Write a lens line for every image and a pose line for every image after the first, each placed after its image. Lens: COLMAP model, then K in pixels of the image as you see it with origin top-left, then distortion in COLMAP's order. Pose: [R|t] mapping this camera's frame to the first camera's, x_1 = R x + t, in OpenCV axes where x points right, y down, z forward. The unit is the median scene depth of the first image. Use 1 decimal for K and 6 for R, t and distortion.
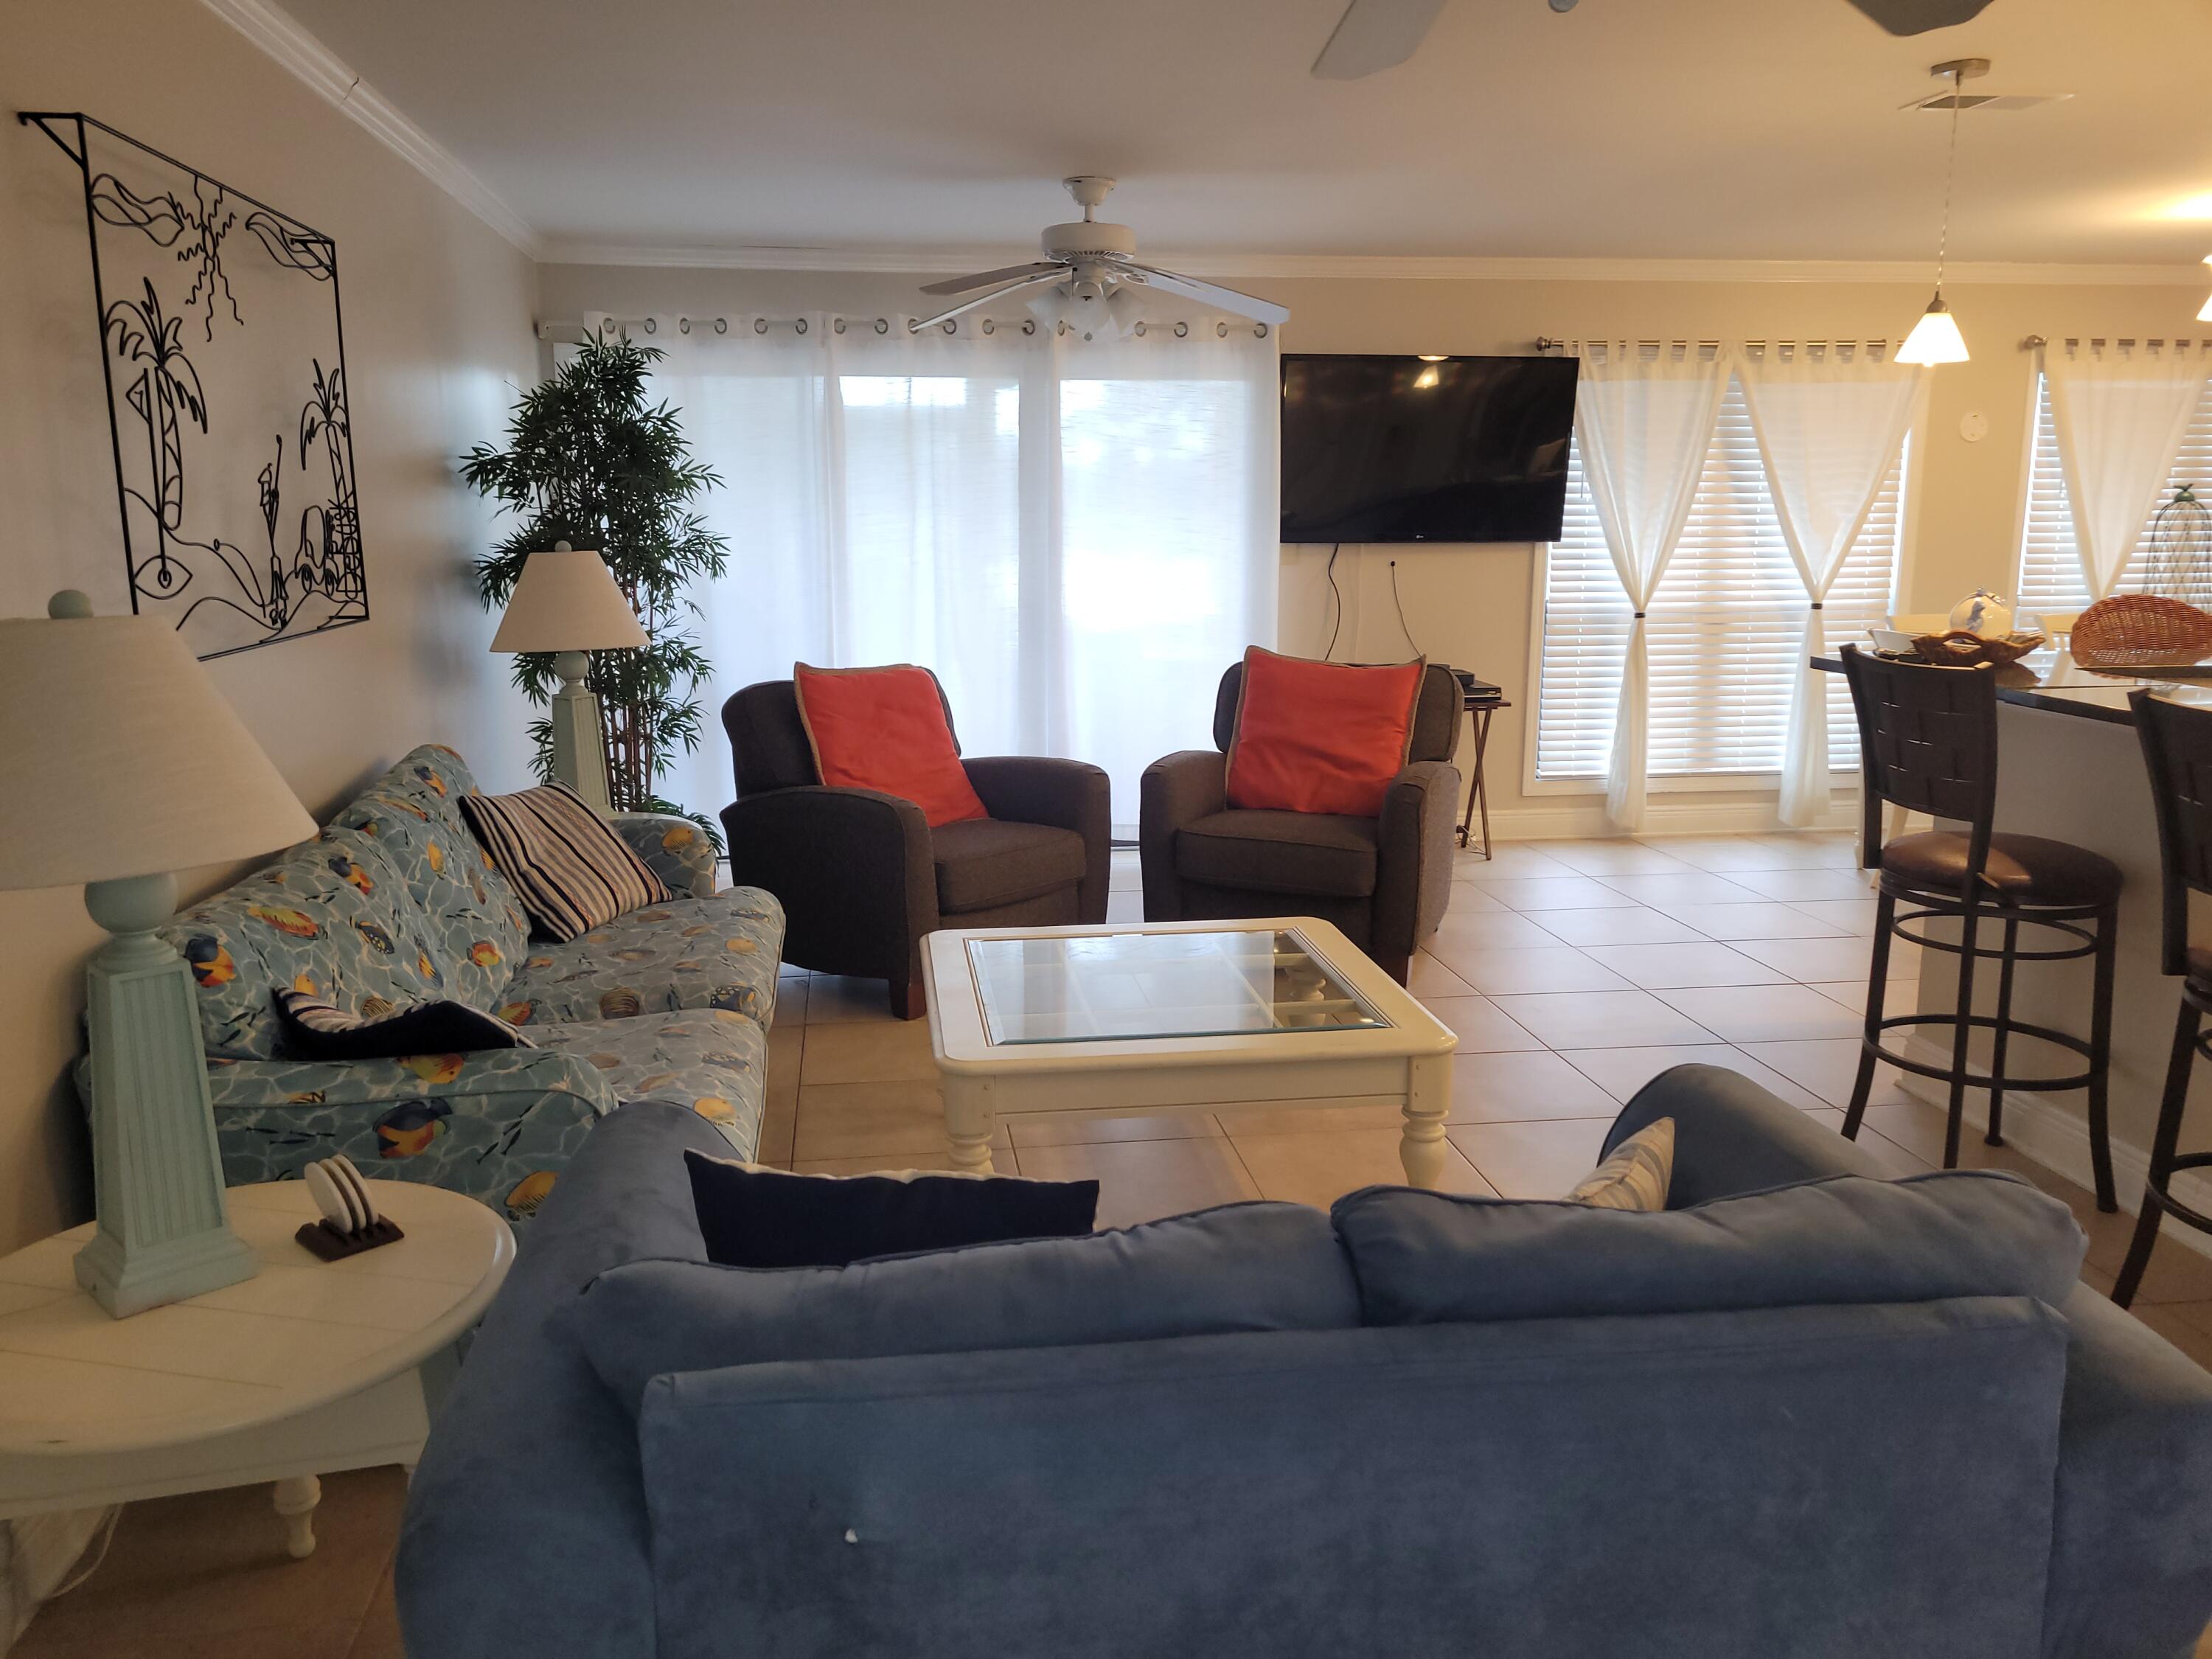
lens RADIAL K [[1658.9, 0, 1095.6], [0, 1658.9, 822.6], [0, 0, 1]] dist [0.066999, -0.052312]
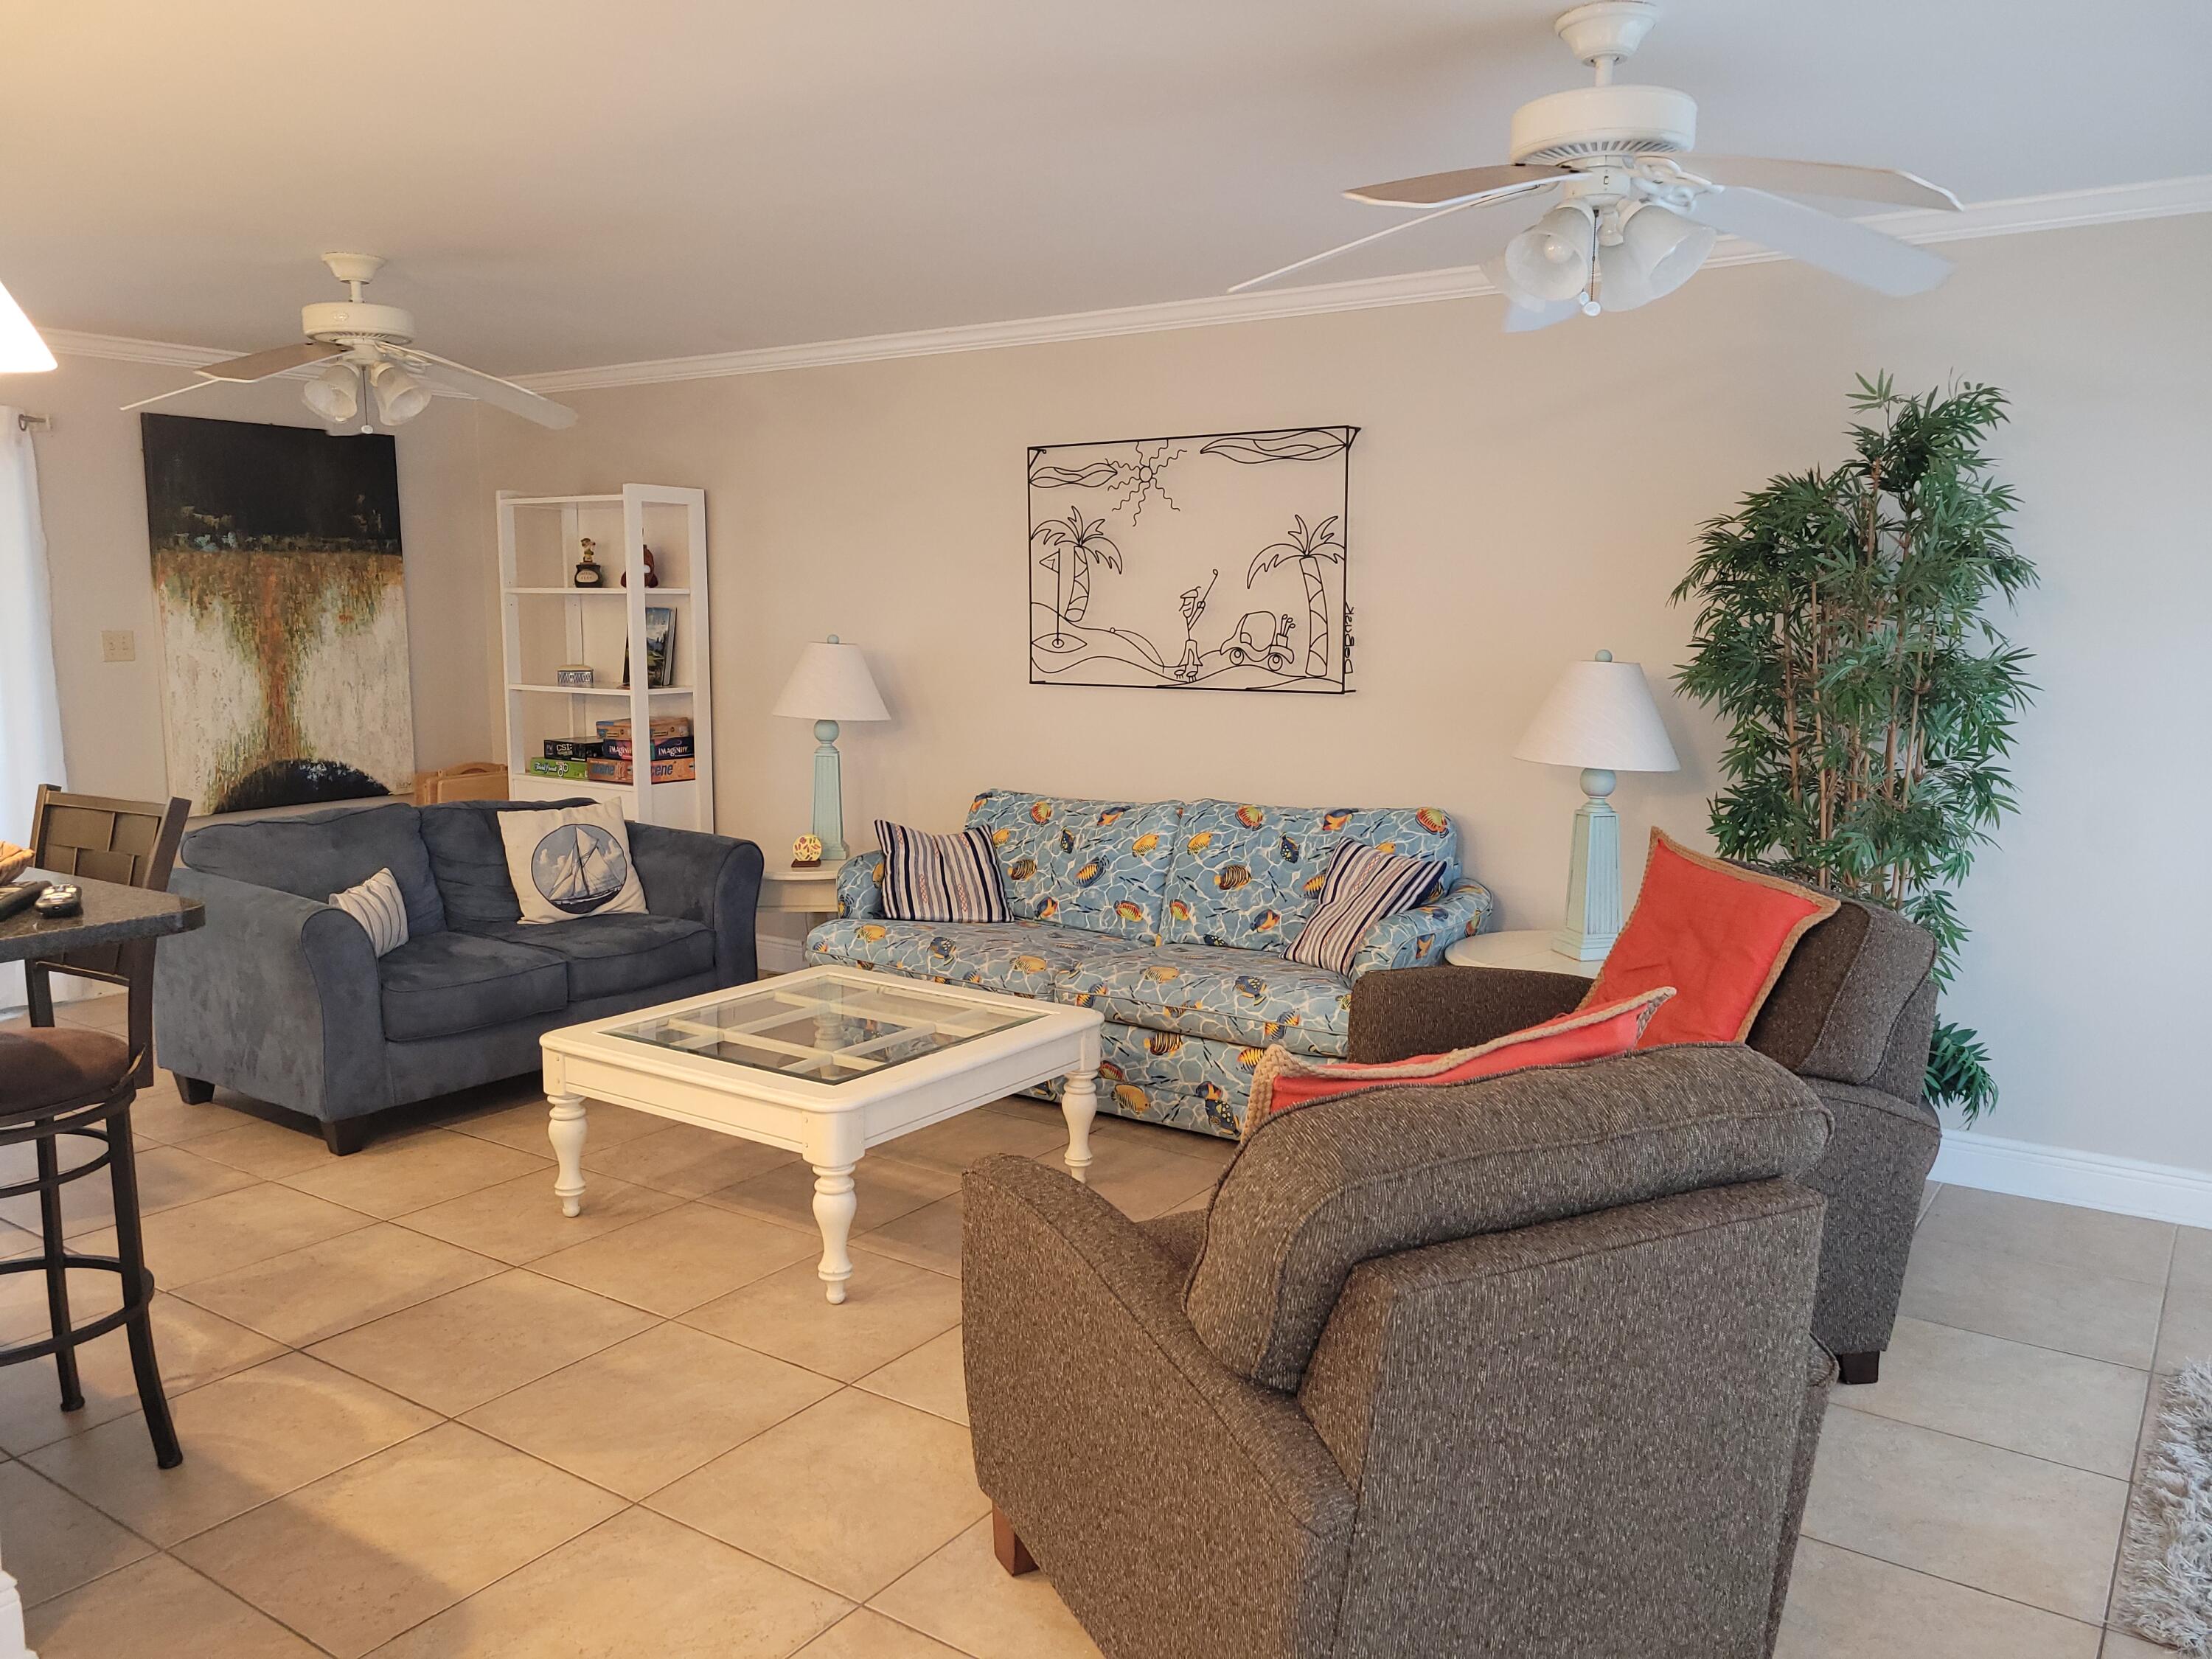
lens RADIAL K [[1658.9, 0, 1095.6], [0, 1658.9, 822.6], [0, 0, 1]] dist [0.066999, -0.052312]
pose [[-0.674973, 0.097603, -0.731359, 0.780971], [-0.141875, 0.955547, 0.258458, -0.377821], [0.724074, 0.278214, -0.631121, 1.912753]]
